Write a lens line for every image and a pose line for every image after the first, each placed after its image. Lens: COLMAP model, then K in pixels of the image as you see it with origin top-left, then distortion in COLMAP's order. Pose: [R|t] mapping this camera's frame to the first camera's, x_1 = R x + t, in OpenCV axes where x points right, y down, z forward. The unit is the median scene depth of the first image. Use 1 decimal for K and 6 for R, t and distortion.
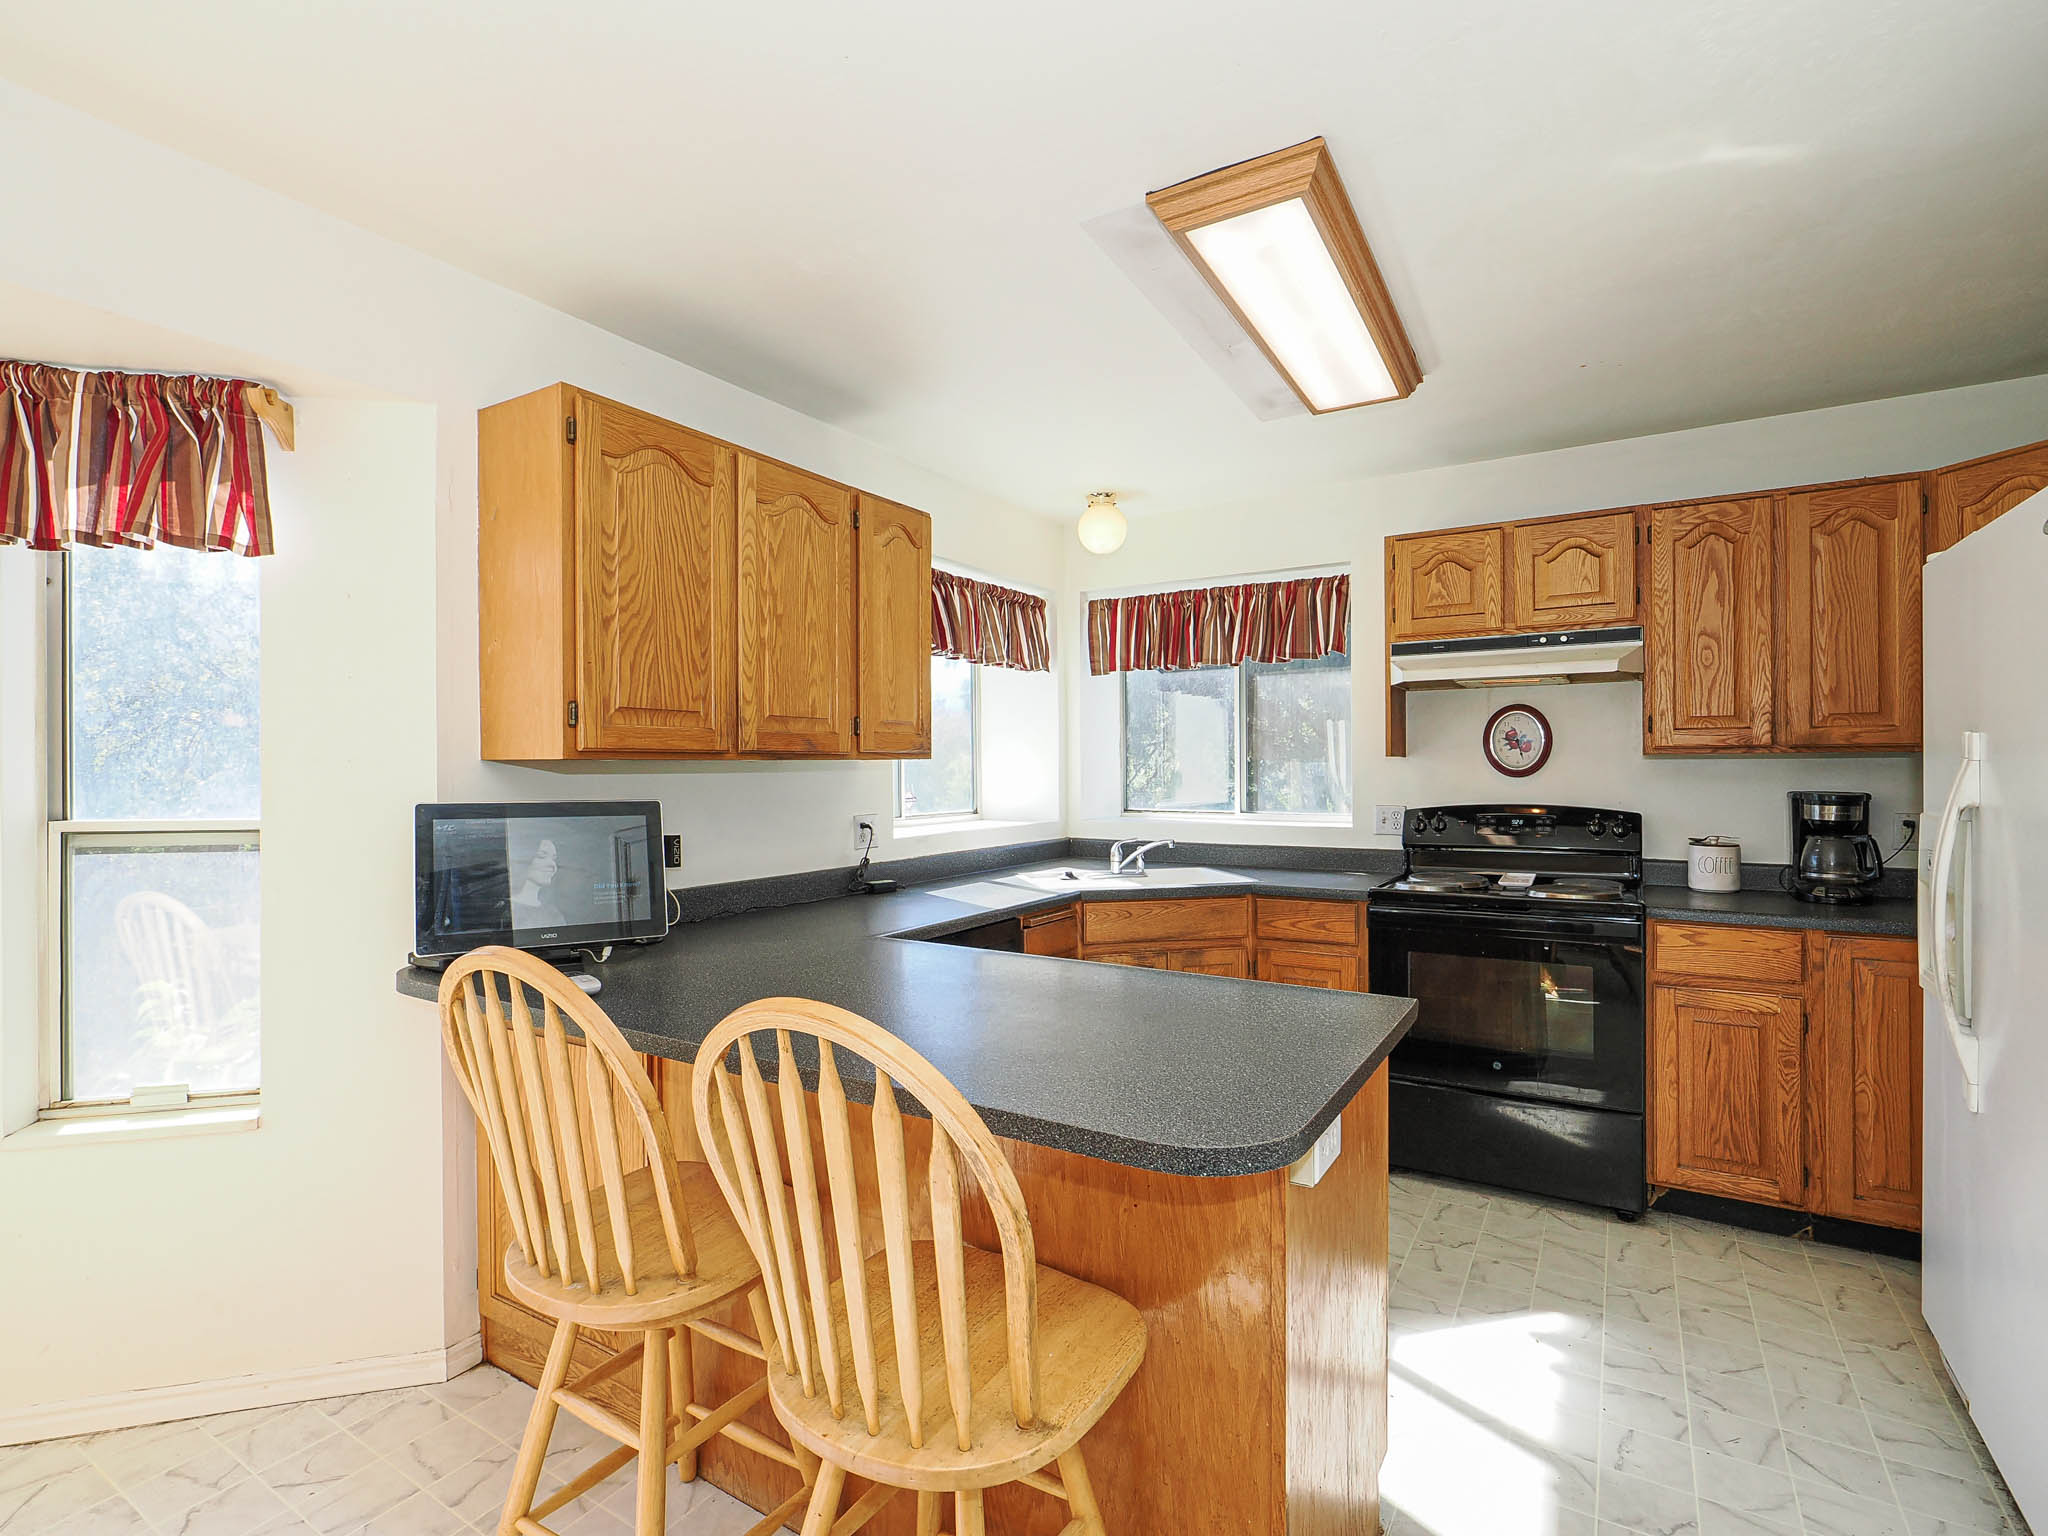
lens RADIAL K [[987.0, 0, 1007.1], [0, 987.0, 769.6], [0, 0, 1]] dist [-0.009347, -0.000594]
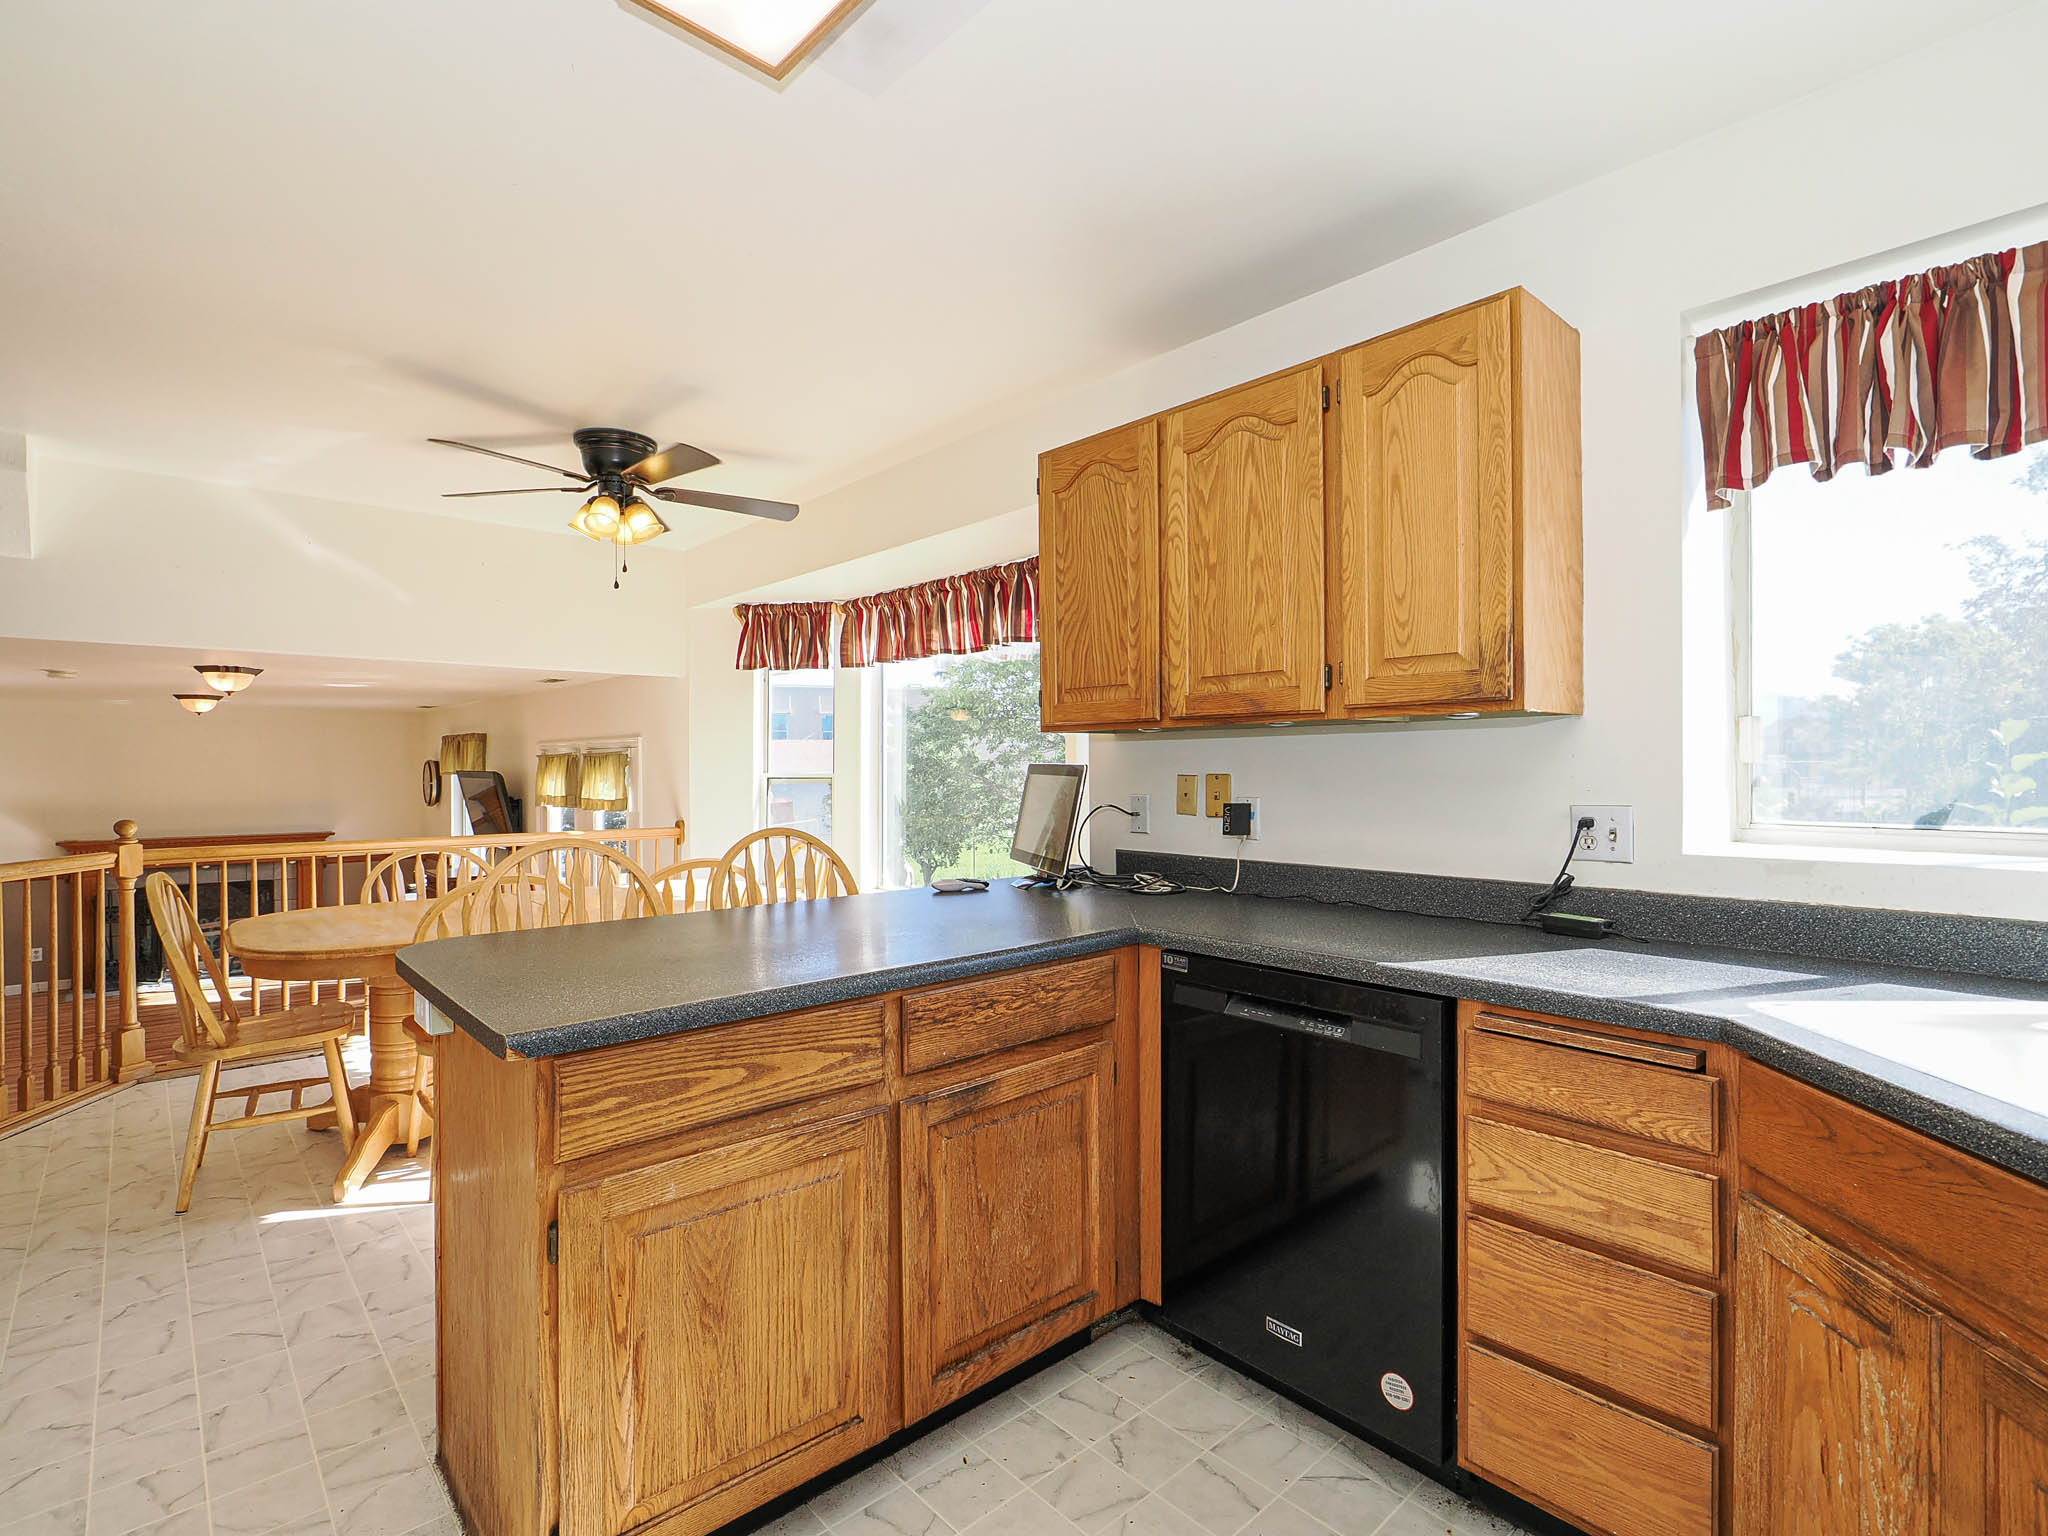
lens RADIAL K [[987.0, 0, 1007.1], [0, 987.0, 769.6], [0, 0, 1]] dist [-0.009347, -0.000594]
pose [[-0.288800, 0.002153, -0.957387, 0.676504], [0.001904, 0.999997, 0.001674, 0.028834], [0.957387, -0.001340, -0.288803, 1.057529]]
